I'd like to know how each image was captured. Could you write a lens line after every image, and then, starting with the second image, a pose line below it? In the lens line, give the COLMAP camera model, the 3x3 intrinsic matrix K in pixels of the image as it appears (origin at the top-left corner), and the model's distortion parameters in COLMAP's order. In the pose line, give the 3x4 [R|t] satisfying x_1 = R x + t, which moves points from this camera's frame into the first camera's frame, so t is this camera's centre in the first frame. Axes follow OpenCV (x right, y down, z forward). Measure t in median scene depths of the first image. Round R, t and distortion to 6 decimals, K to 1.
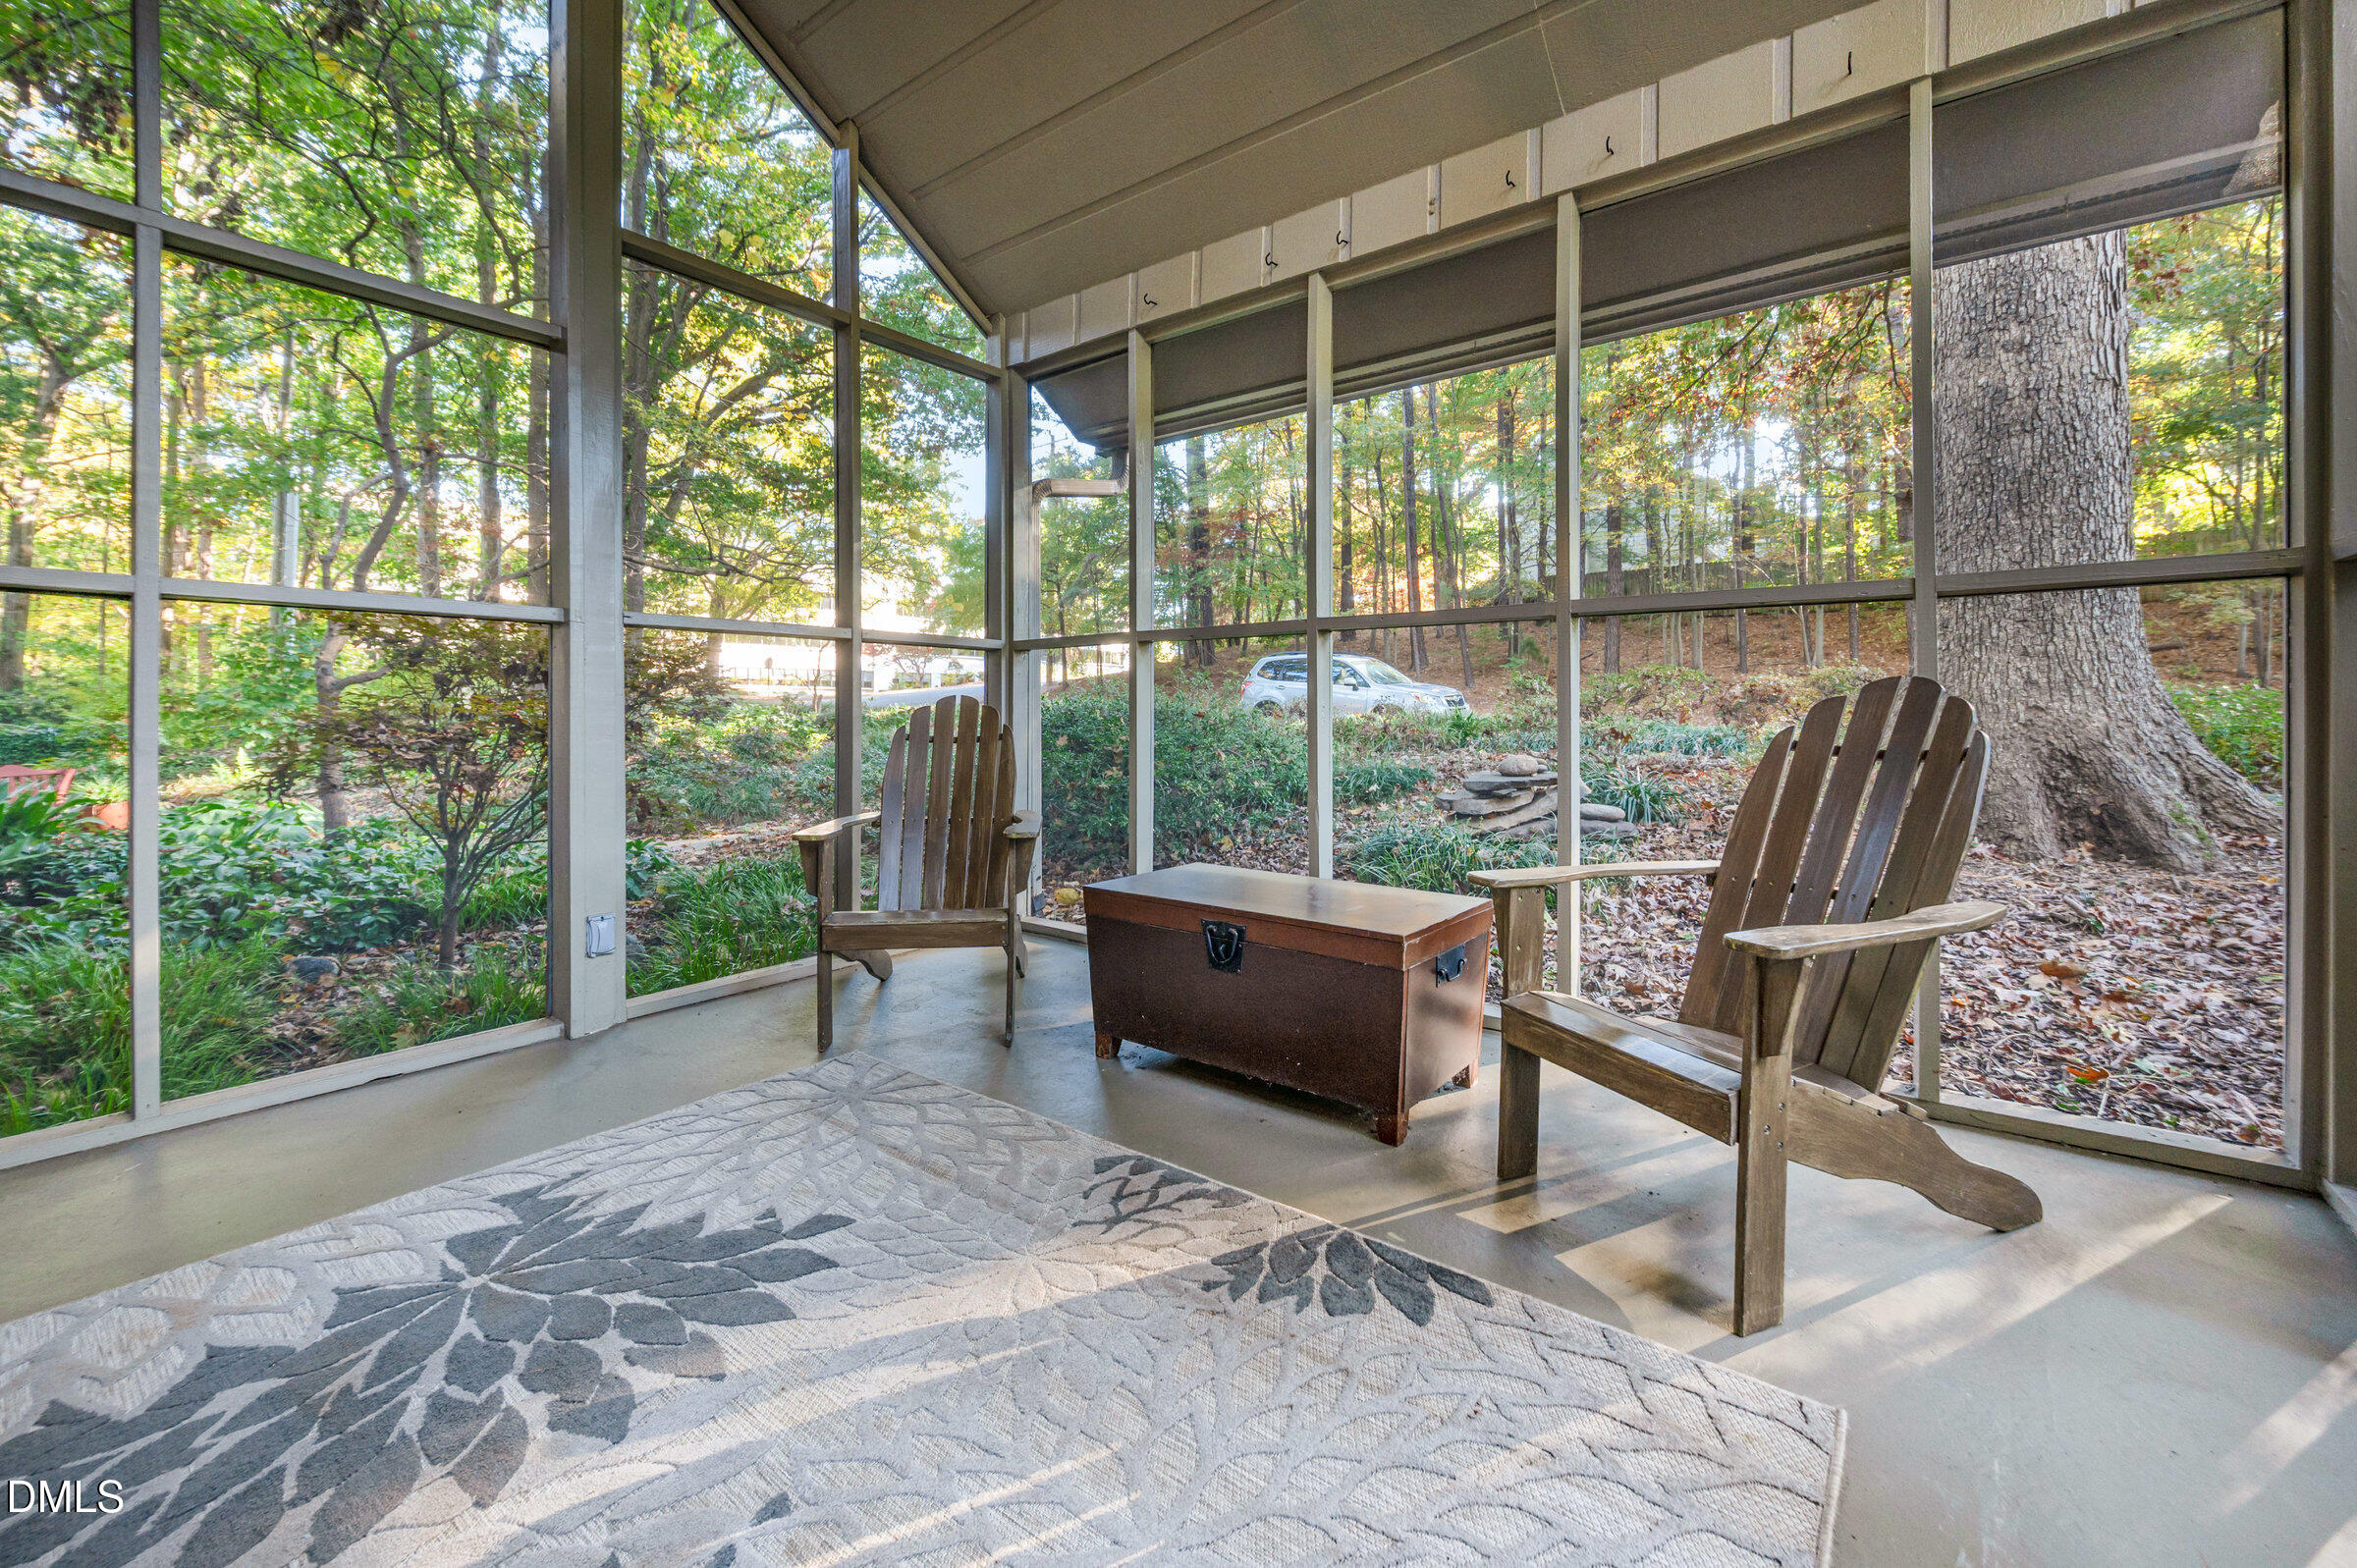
lens RADIAL K [[936.1, 0, 1169.3], [0, 936.1, 715.1], [0, 0, 1]] dist [-0.001852, -0.000262]
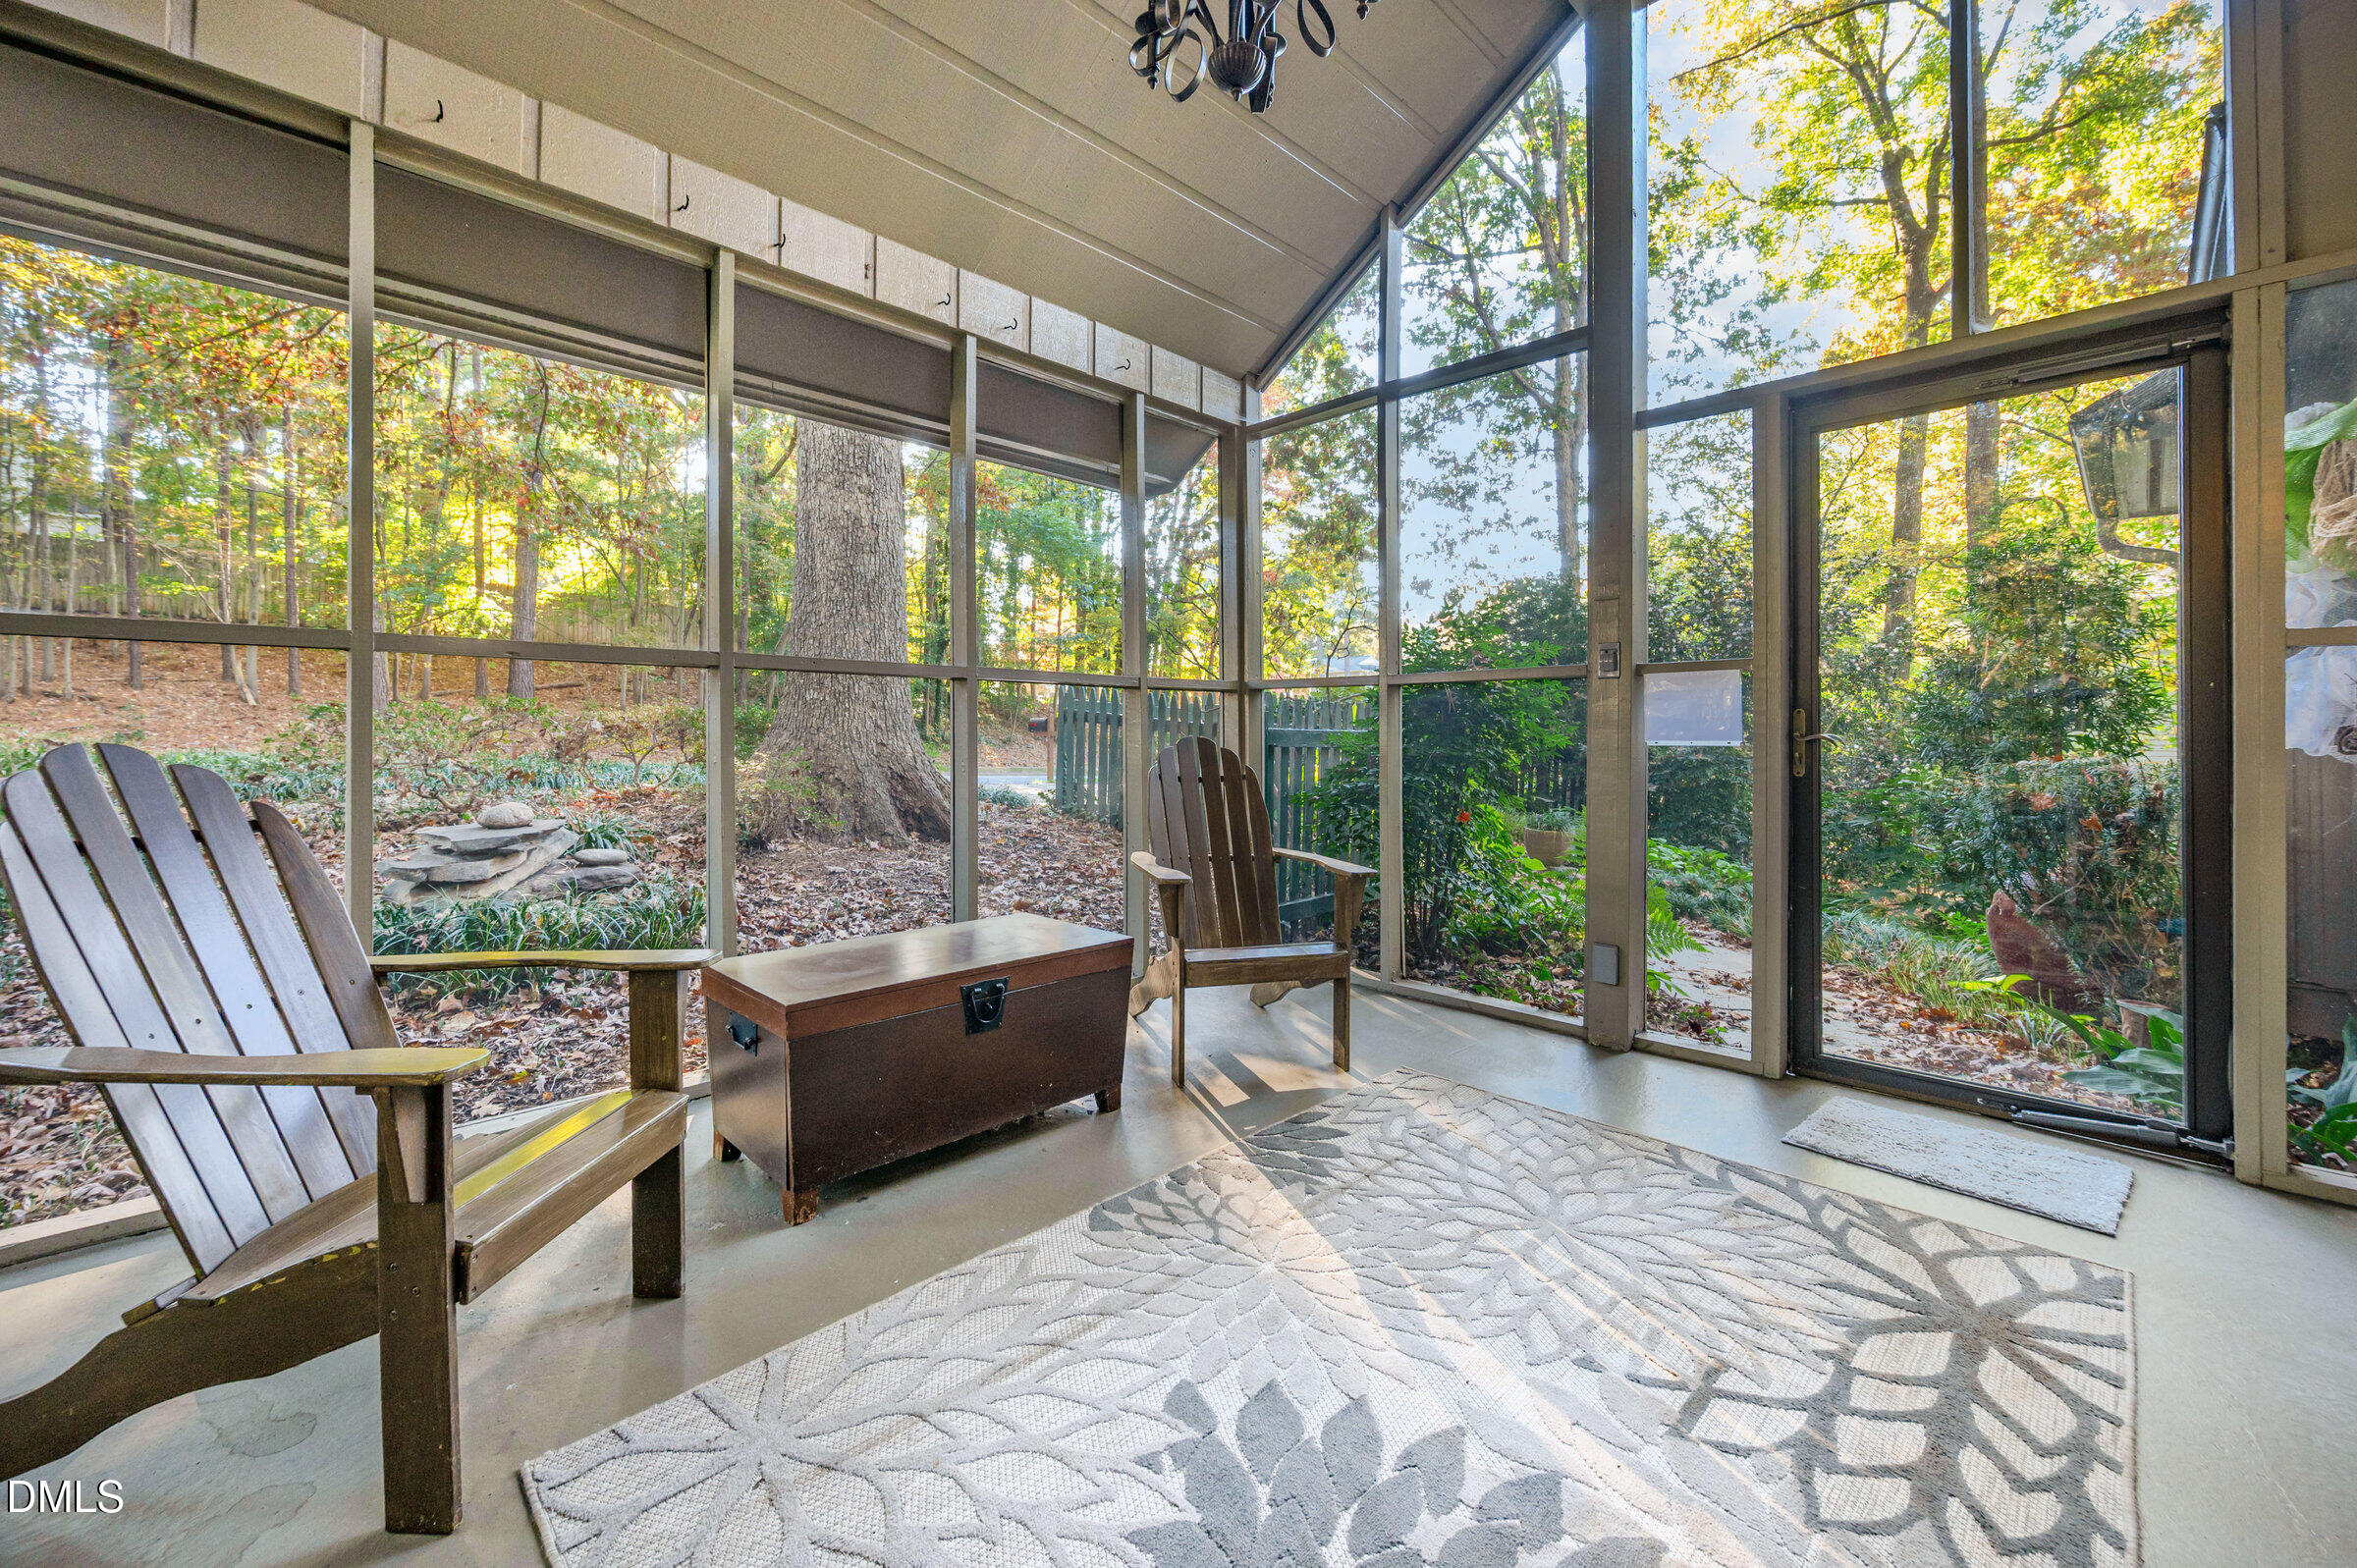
lens RADIAL K [[936.1, 0, 1170.7], [0, 936.1, 730.5], [0, 0, 1]] dist [-0.001852, -0.000262]
pose [[0.153564, 0.004575, 0.988128, -1.178494], [0.006071, 0.999966, -0.005573, -0.047003], [-0.988120, 0.006854, 0.153531, 0.872224]]
